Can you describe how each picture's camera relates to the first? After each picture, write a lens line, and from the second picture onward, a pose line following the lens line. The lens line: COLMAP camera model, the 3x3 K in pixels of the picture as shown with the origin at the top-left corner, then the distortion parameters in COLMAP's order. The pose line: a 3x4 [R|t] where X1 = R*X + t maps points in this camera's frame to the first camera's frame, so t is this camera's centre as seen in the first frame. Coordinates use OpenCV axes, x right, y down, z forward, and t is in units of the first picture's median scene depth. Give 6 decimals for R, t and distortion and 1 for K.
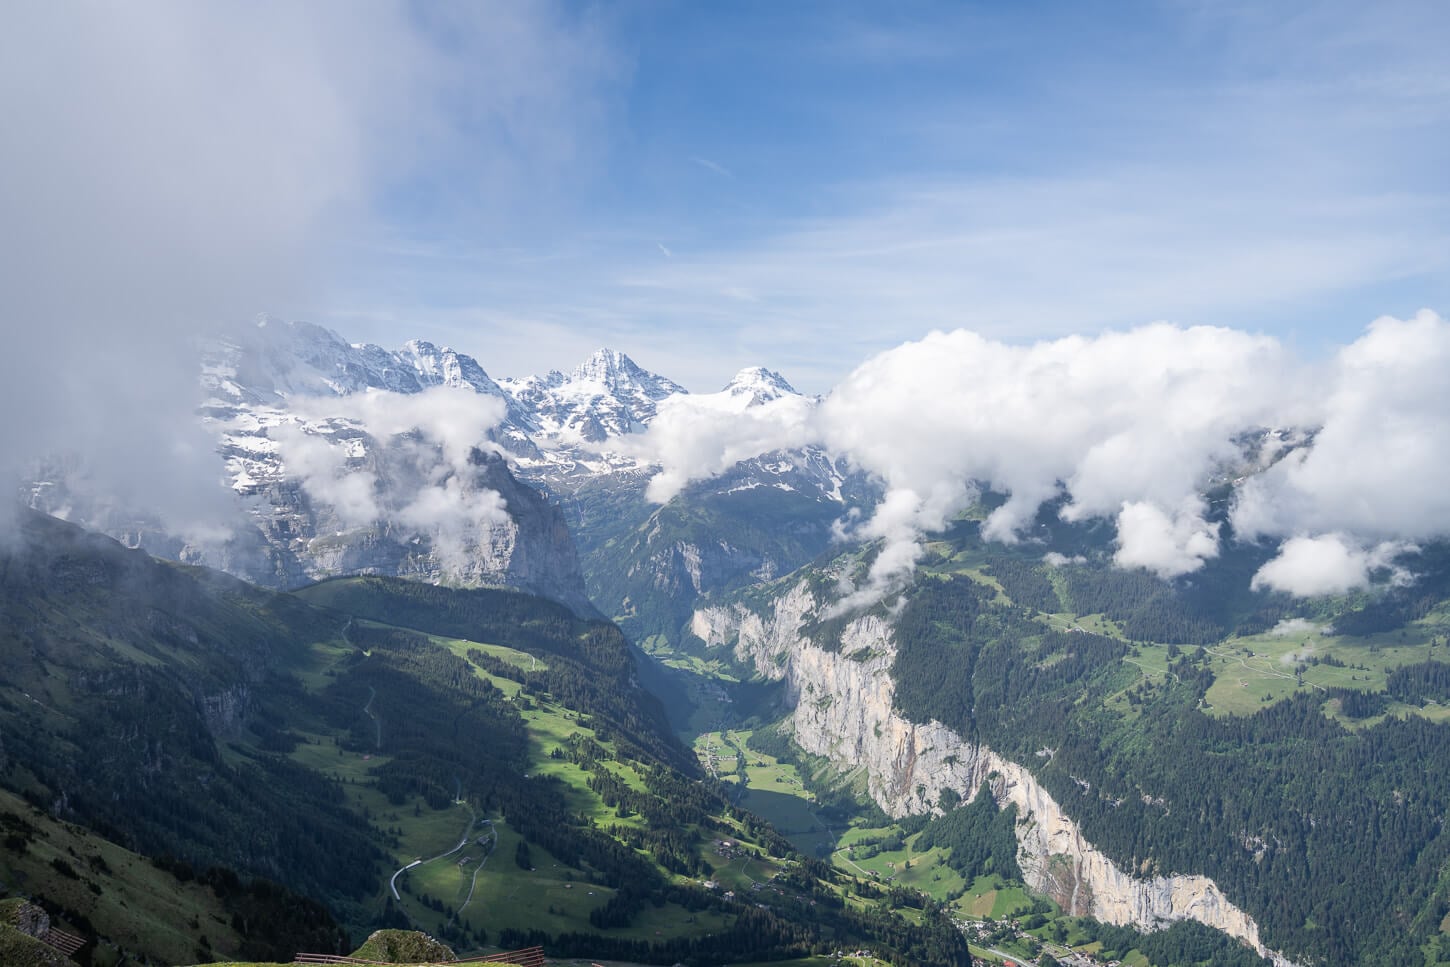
lens RADIAL K [[1214.7, 0, 723.9], [0, 1214.7, 479.5], [0, 0, 1]] dist [-0.004535, 0.005901]
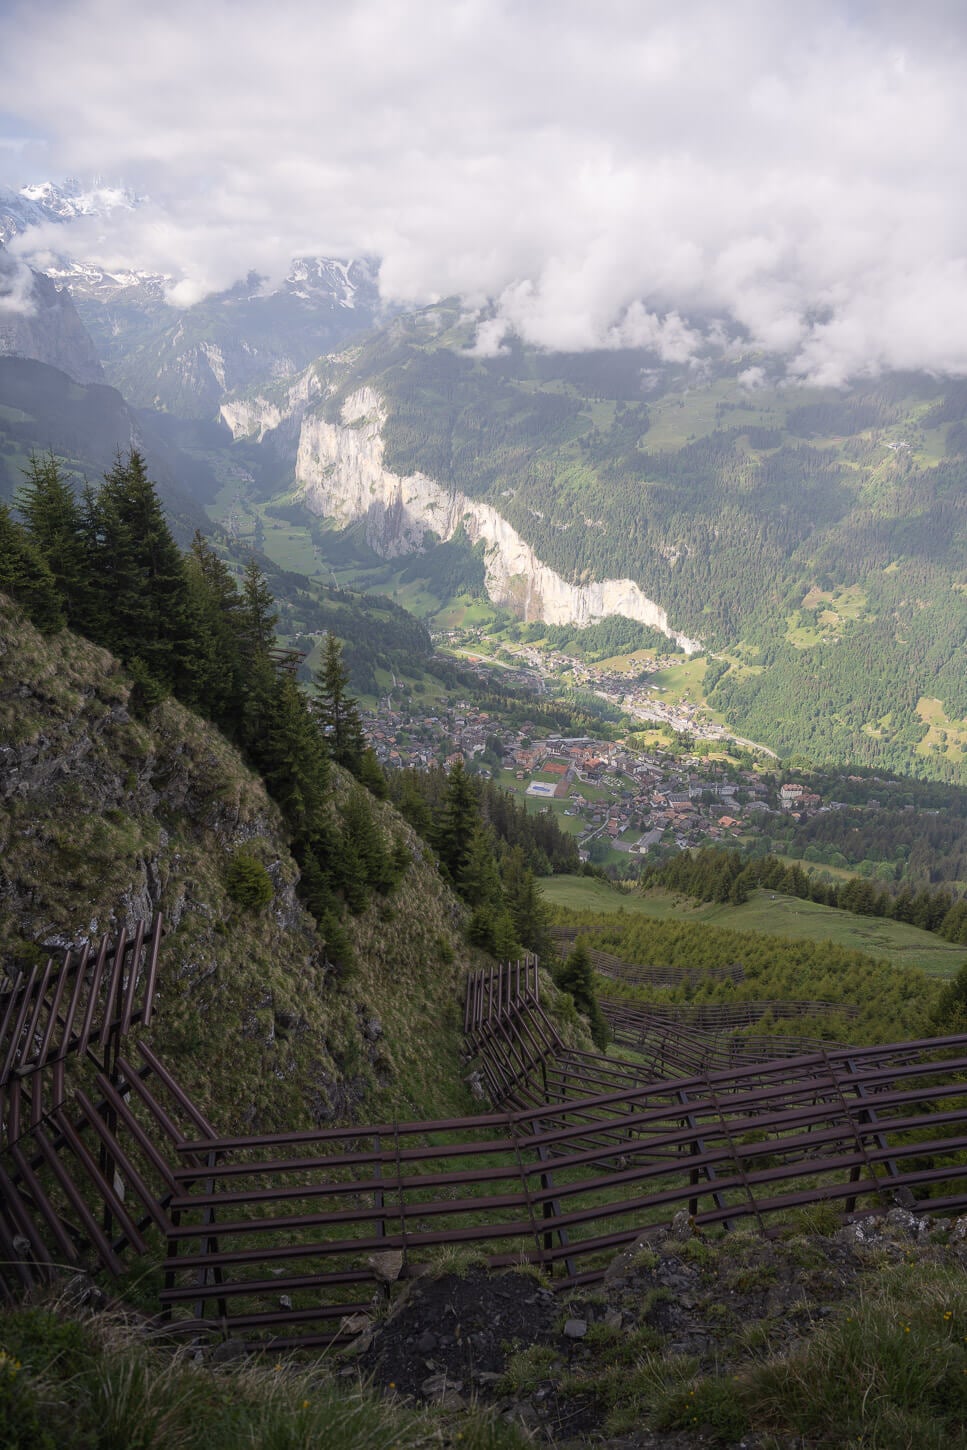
lens RADIAL K [[970.2, 0, 491.4], [0, 970.2, 721.4], [0, 0, 1]] dist [-0.009937, 0.006772]
pose [[0.978112, -0.074258, 0.194377, 0.051115], [-0.005518, 0.924566, 0.380981, 0.073888], [-0.208006, -0.373715, 0.903920, 0.081636]]
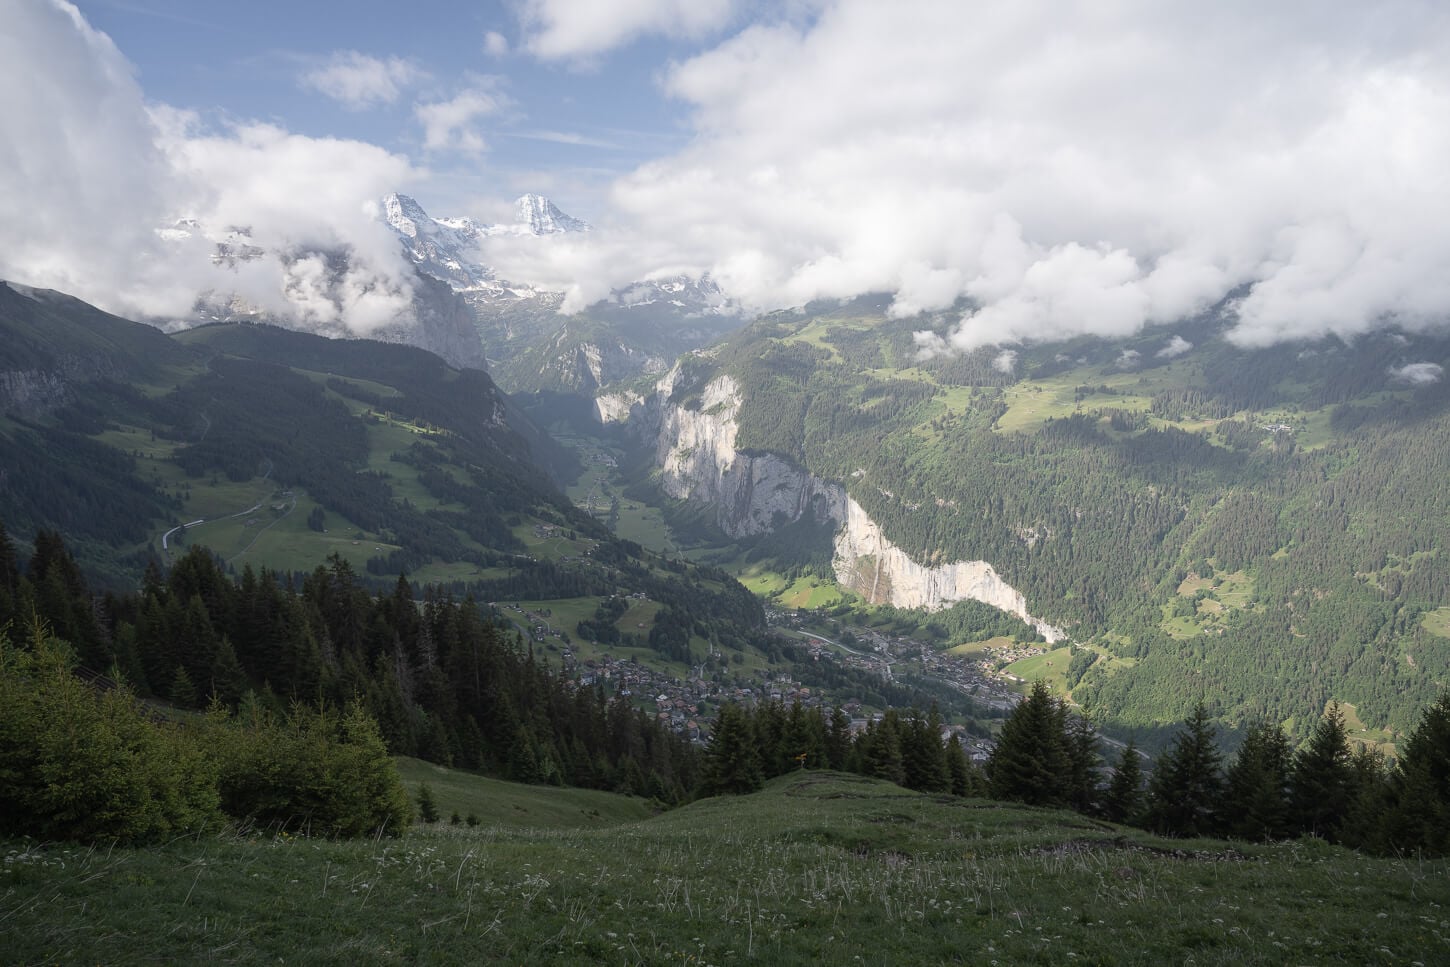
lens RADIAL K [[970.2, 0, 729.3], [0, 970.2, 482.0], [0, 0, 1]] dist [-0.009937, 0.006772]
pose [[0.997237, -0.009942, 0.073623, 0.075875], [-0.001156, 0.988808, 0.149189, 0.097665], [-0.074283, -0.148862, 0.986064, 0.109116]]
